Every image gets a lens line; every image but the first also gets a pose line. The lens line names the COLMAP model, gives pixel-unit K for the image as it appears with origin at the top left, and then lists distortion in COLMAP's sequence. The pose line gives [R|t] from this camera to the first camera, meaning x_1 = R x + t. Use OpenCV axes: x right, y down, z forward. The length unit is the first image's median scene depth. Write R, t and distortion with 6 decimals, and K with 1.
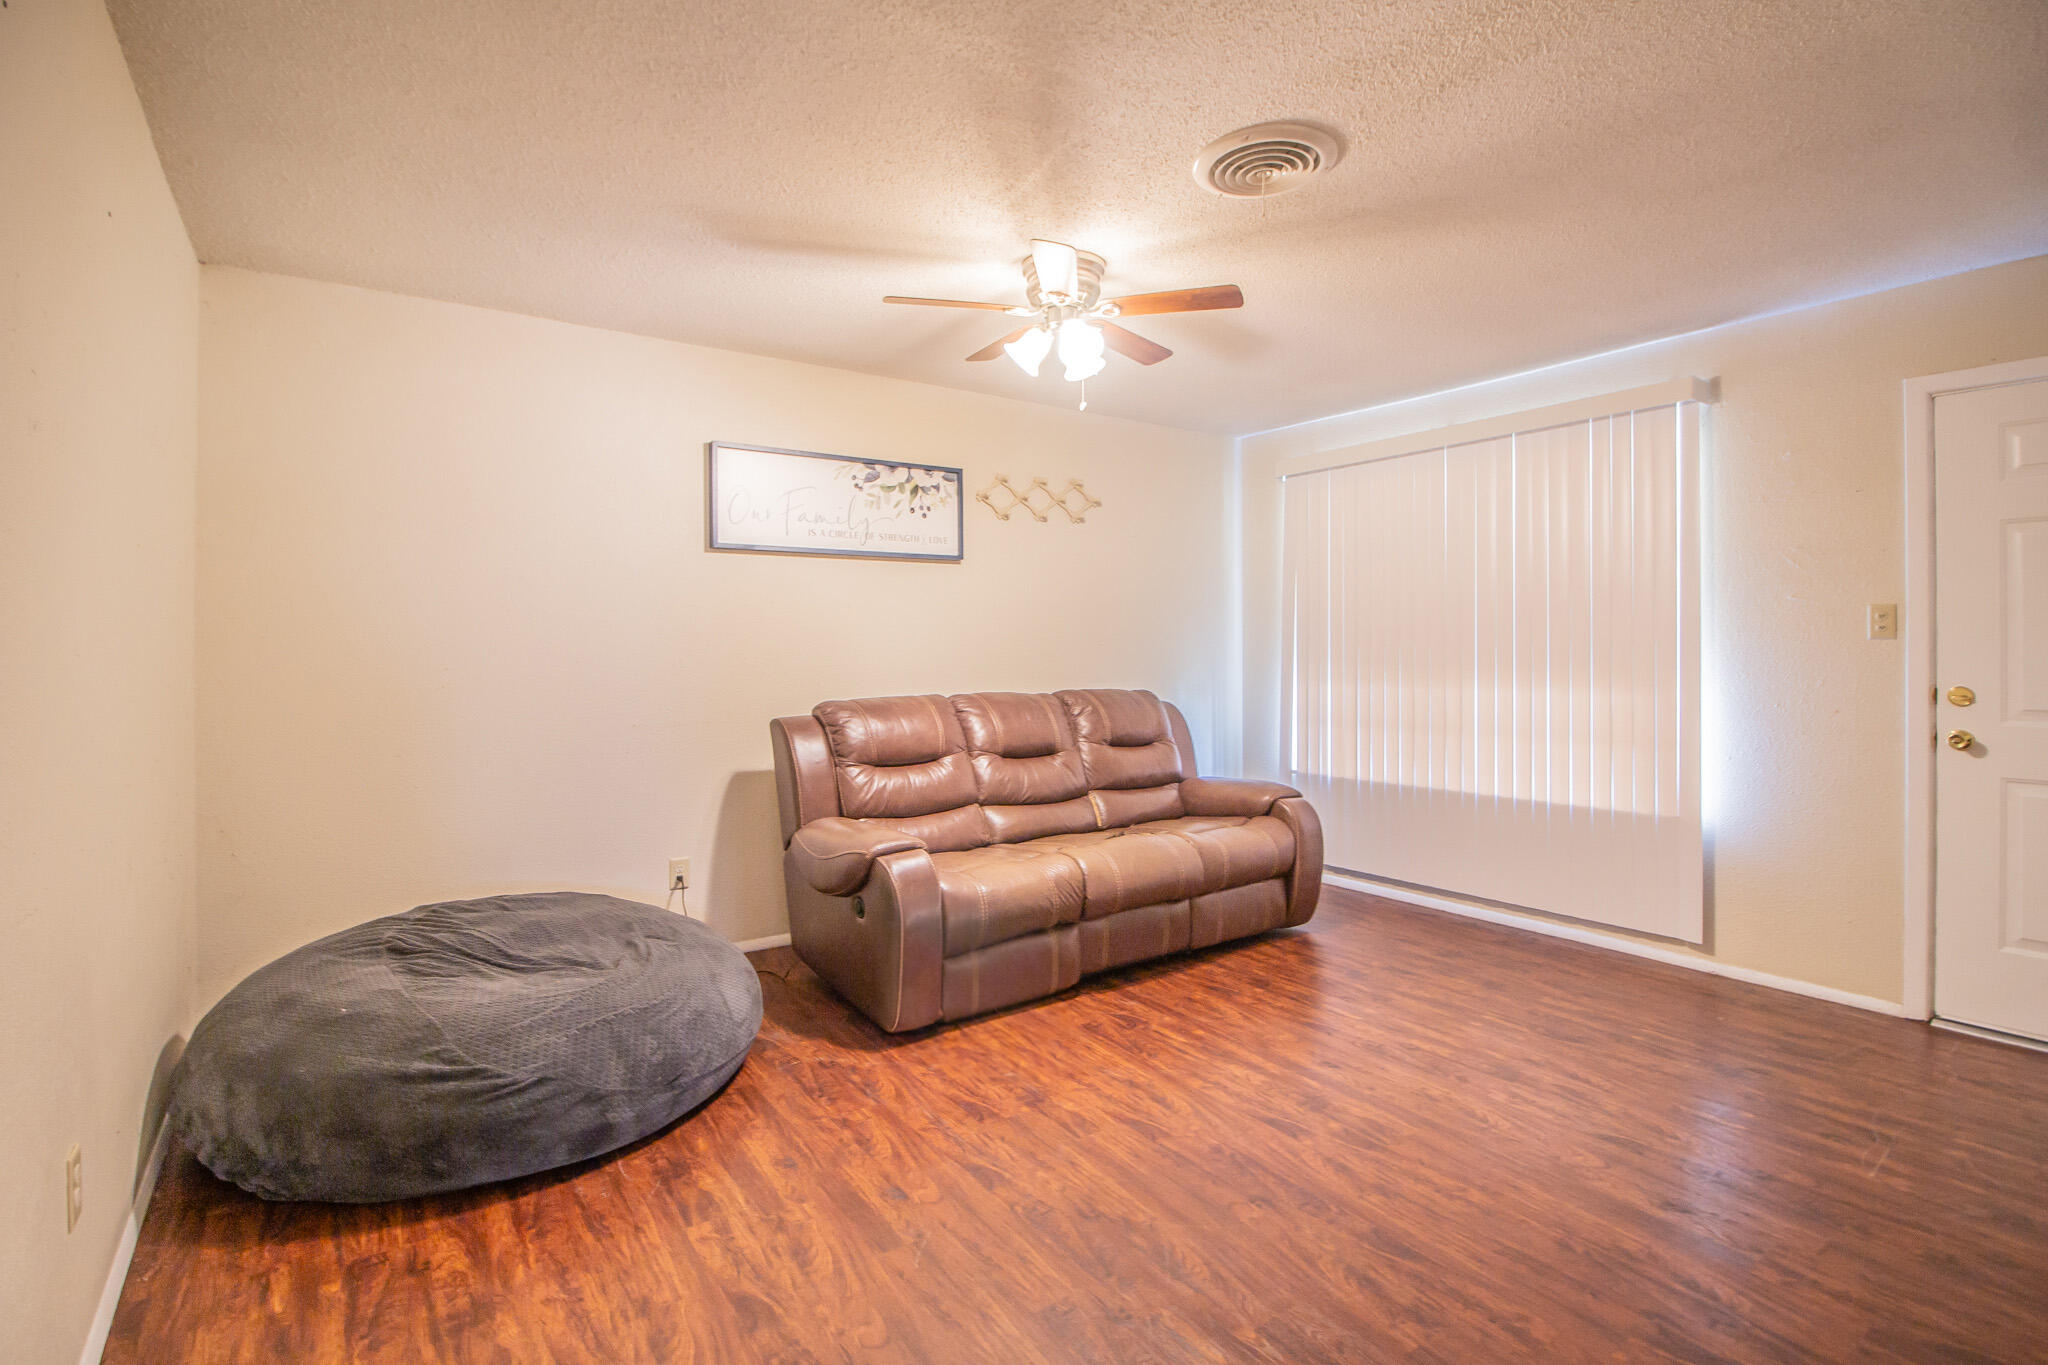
lens RADIAL K [[1000.3, 0, 1024.9], [0, 1000.3, 643.3], [0, 0, 1]] dist [-0.001919, -0.000486]
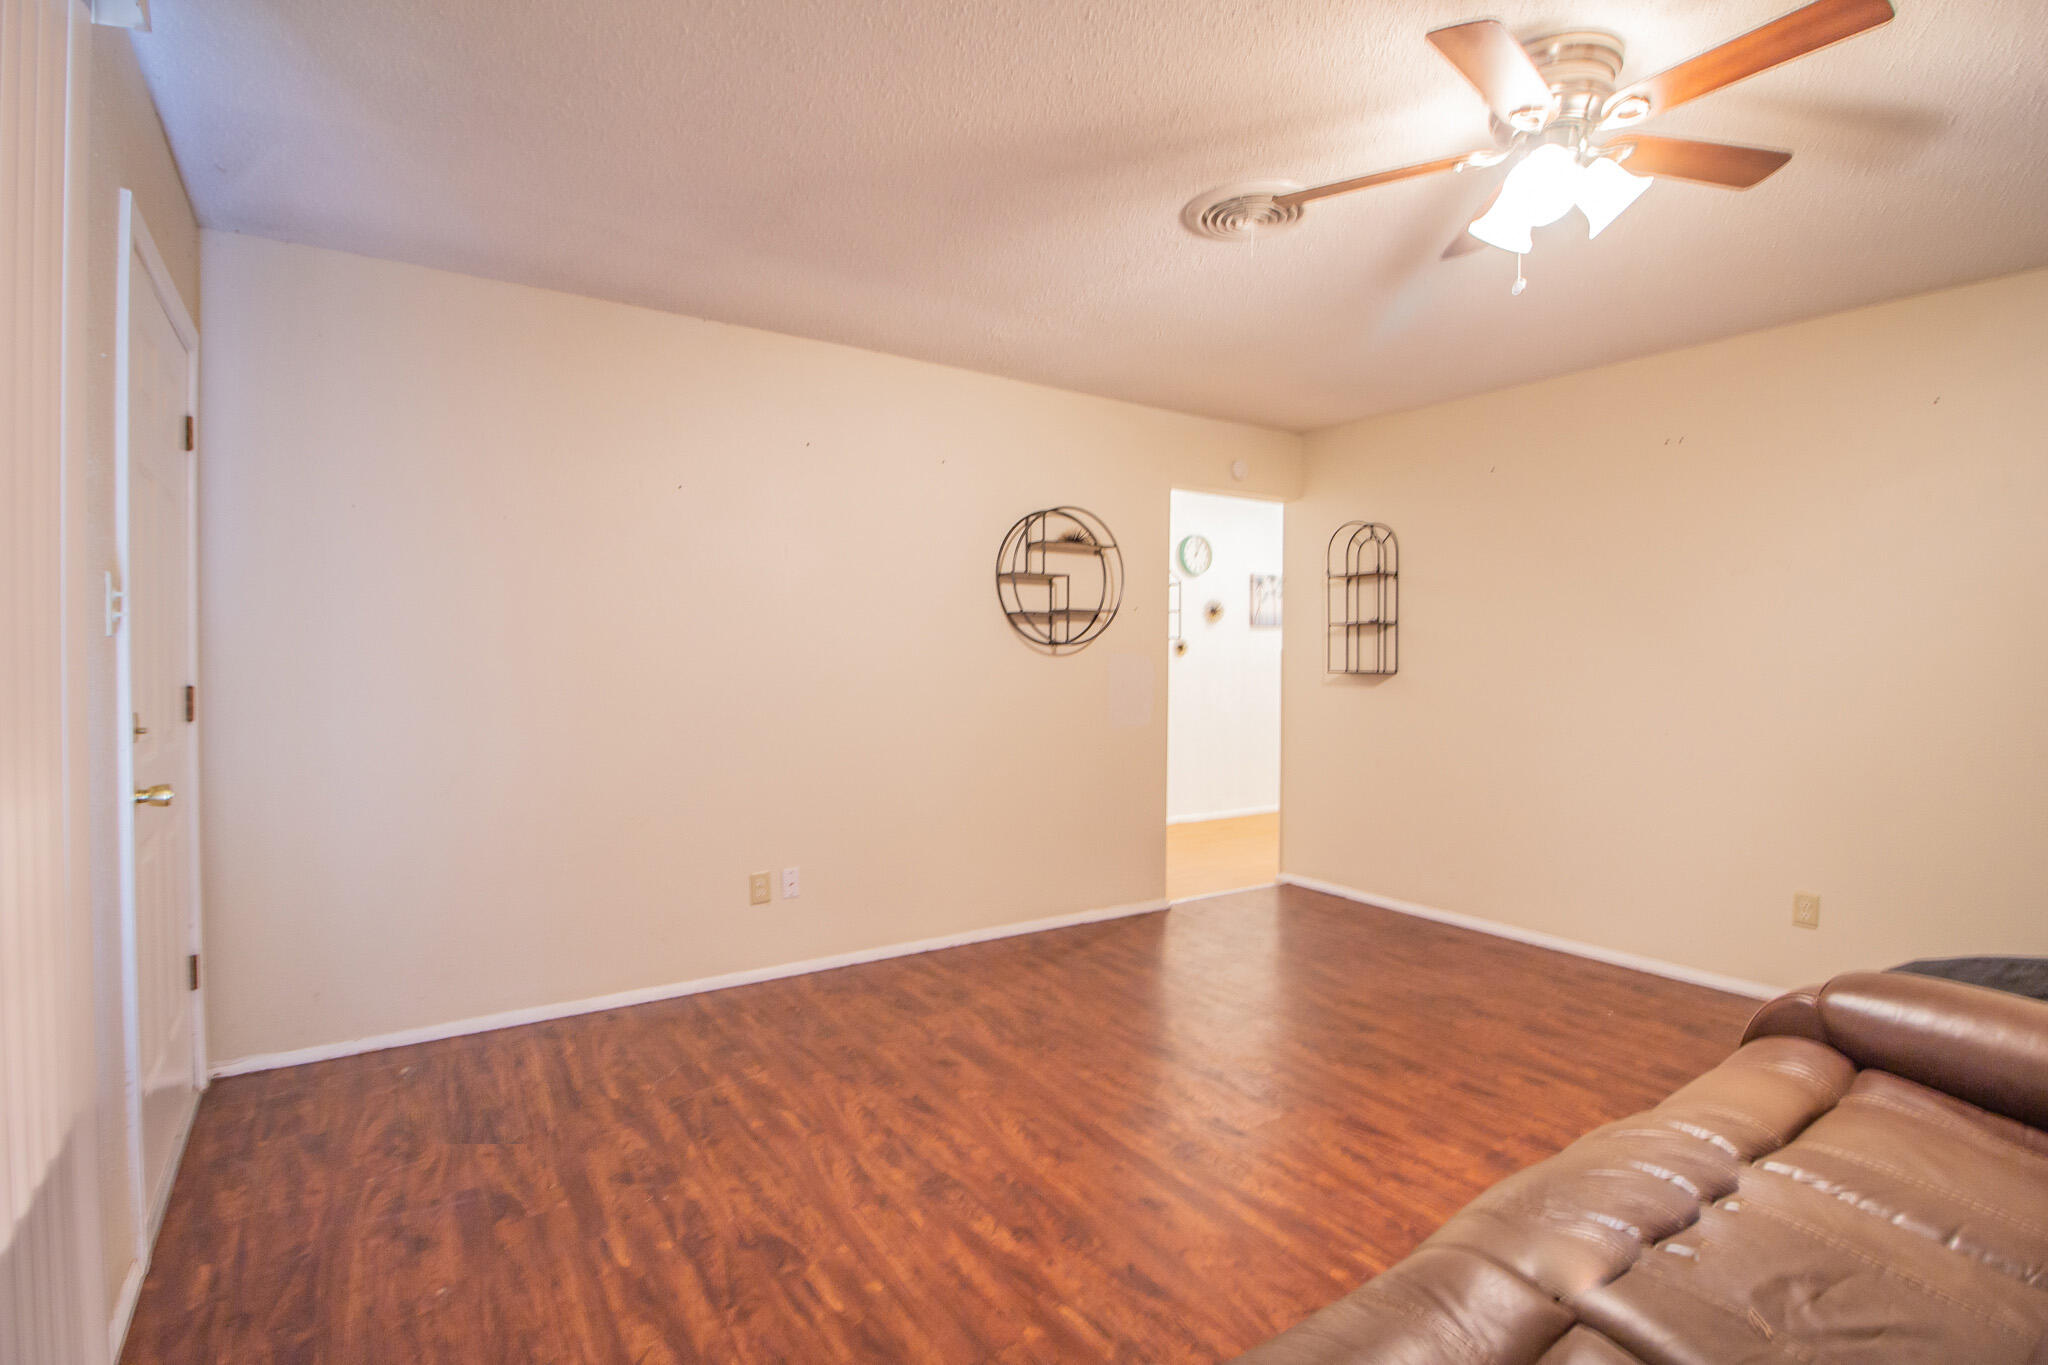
lens RADIAL K [[1000.3, 0, 1024.9], [0, 1000.3, 643.3], [0, 0, 1]] dist [-0.001919, -0.000486]
pose [[-0.999867, -0.007282, 0.014571, 0.409774], [-0.007457, 0.999900, -0.011976, 0.004463], [-0.014482, -0.012083, -0.999822, 1.837715]]
